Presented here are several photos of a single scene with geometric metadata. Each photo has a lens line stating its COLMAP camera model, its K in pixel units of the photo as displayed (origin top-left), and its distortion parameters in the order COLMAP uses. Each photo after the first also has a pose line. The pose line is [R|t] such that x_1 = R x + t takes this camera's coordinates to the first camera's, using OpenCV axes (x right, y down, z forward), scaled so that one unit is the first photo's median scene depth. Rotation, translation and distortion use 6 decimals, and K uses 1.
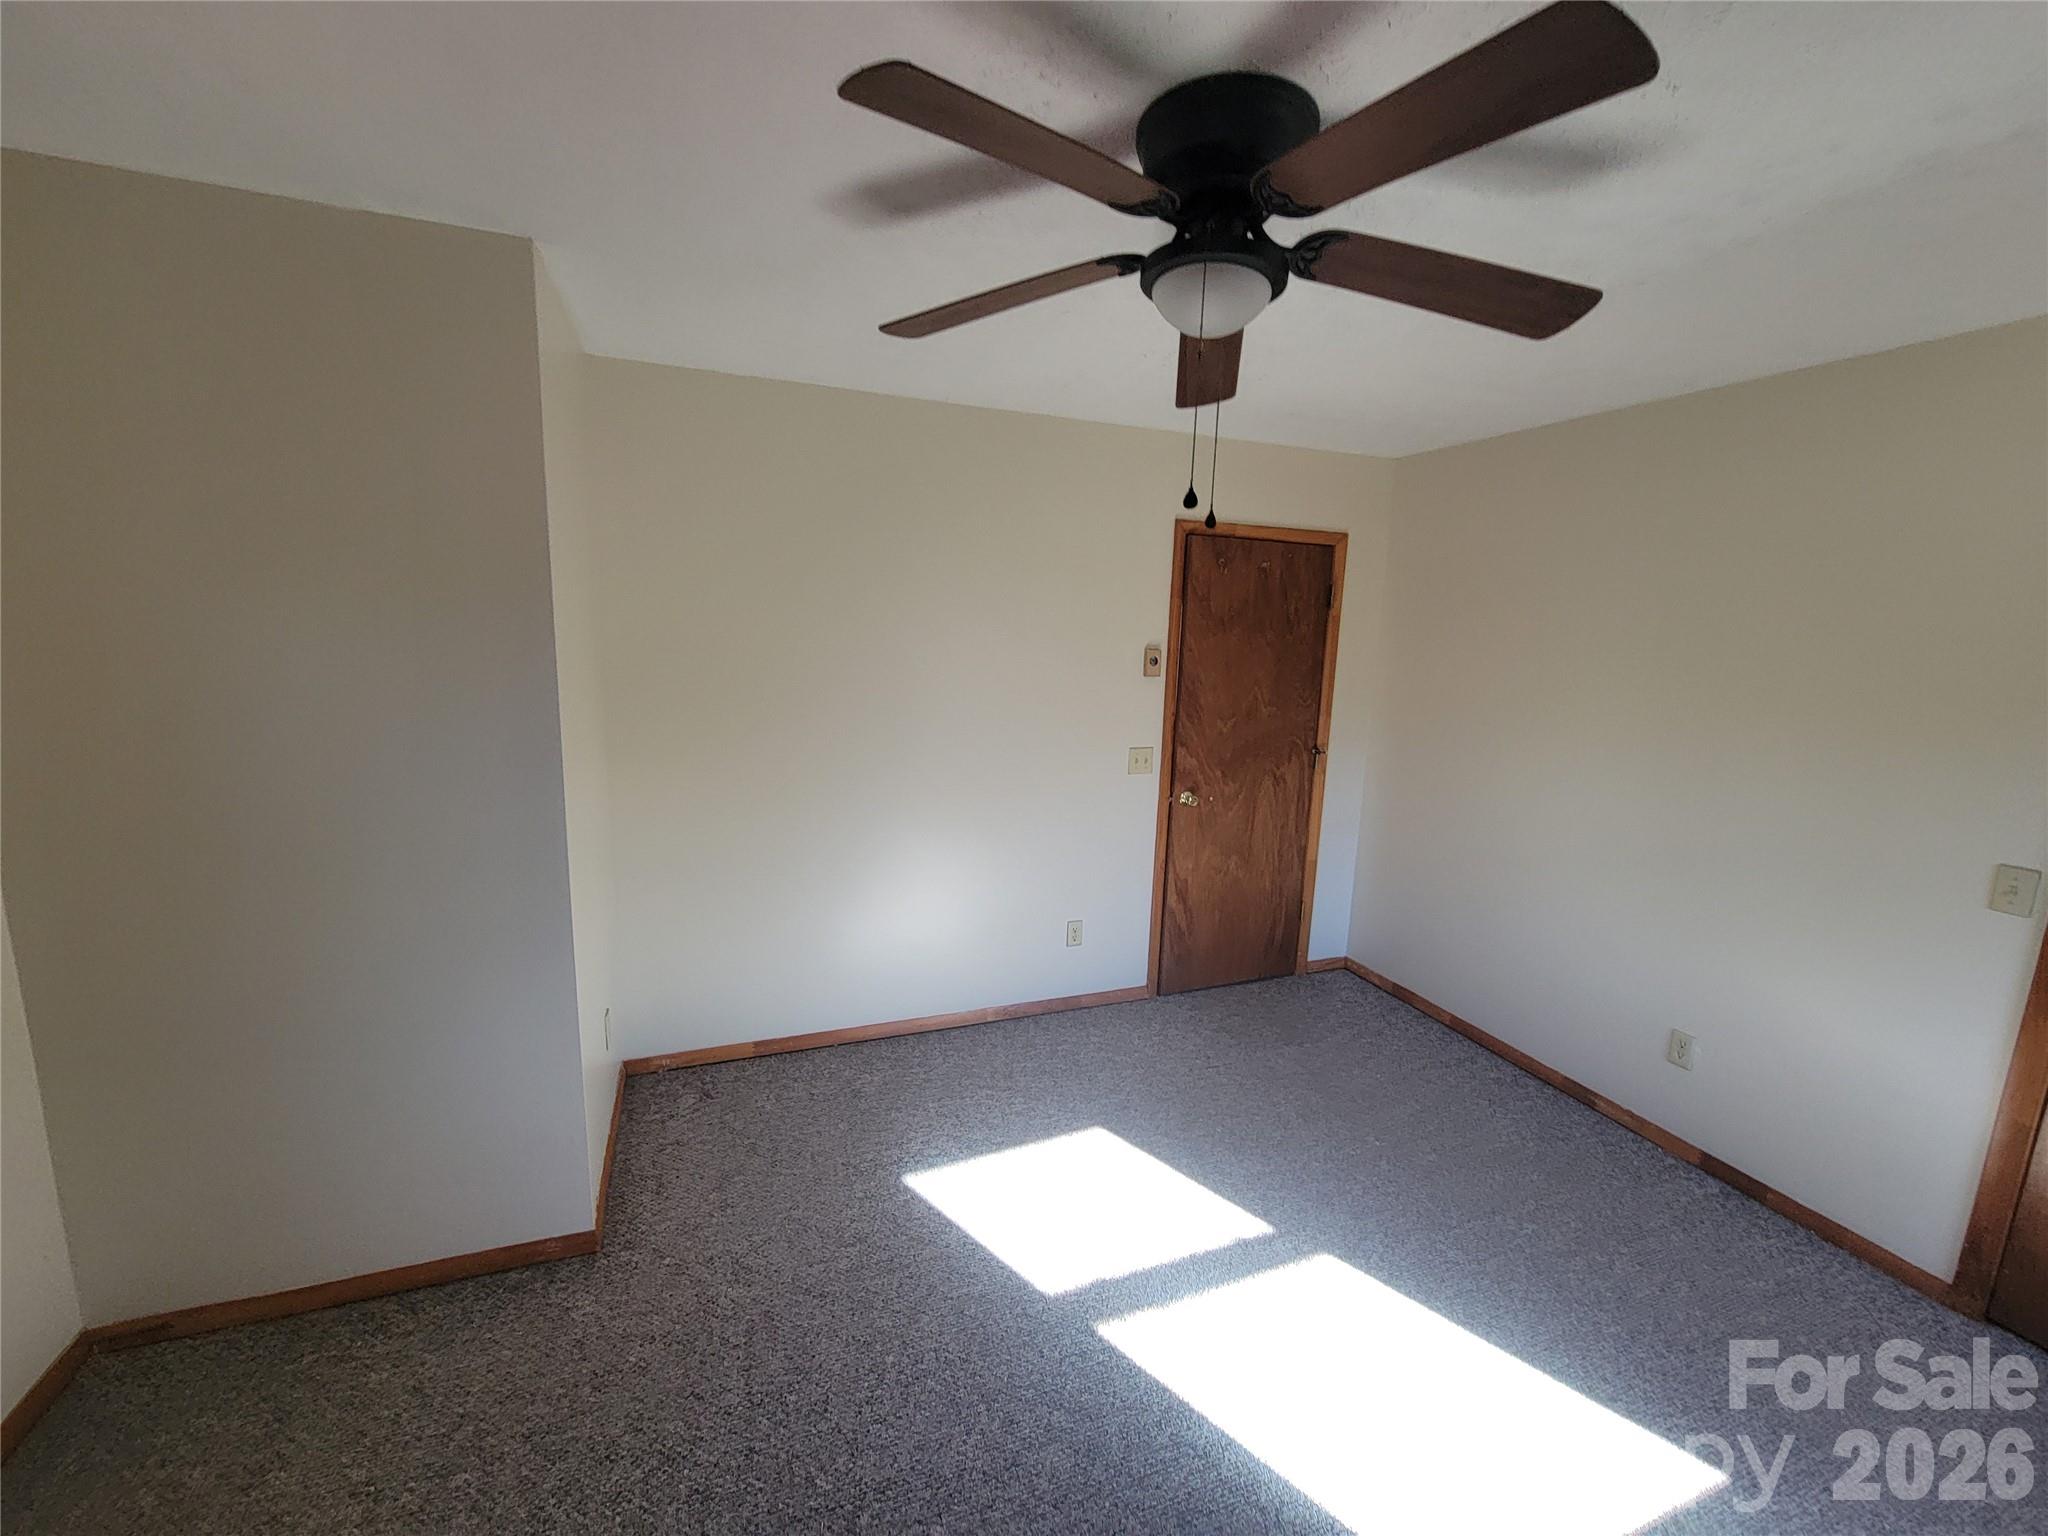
lens RADIAL K [[833.4, 0, 1016.9], [0, 833.4, 768.6], [0, 0, 1]] dist [0.003493, -0.003332]
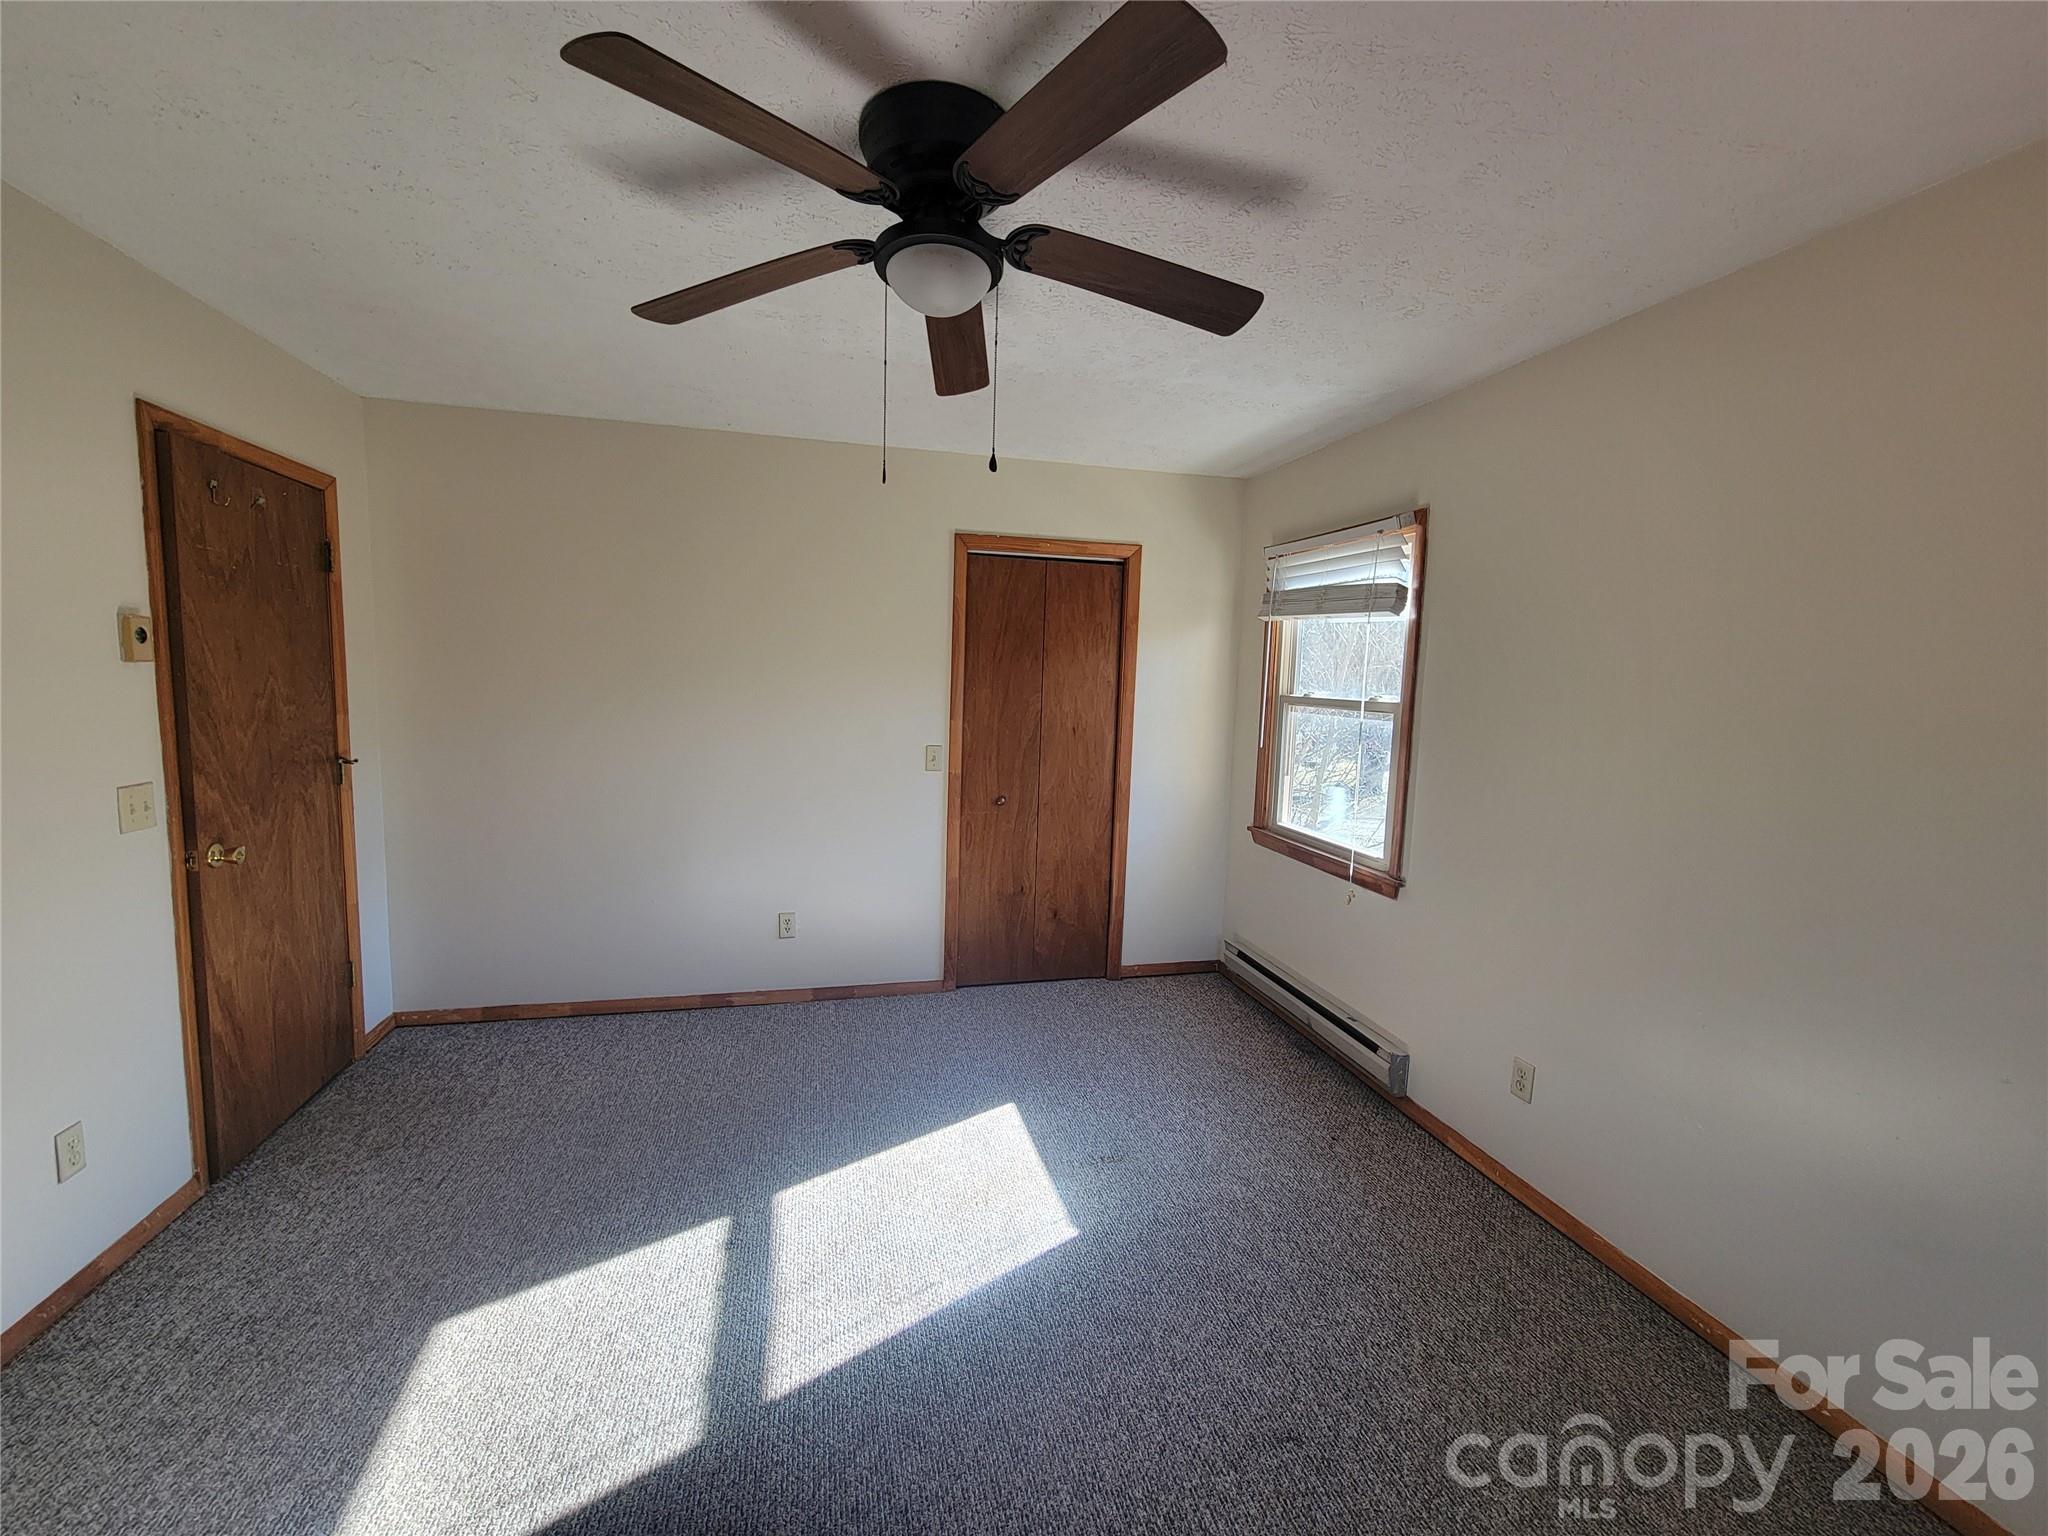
lens RADIAL K [[833.4, 0, 1033.5], [0, 833.4, 778.5], [0, 0, 1]] dist [0.003493, -0.003332]
pose [[0.103748, -0.146509, 0.983754, -0.350479], [0.145433, 0.980695, 0.130716, -0.014309], [-0.983913, 0.129509, 0.123053, 0.306206]]
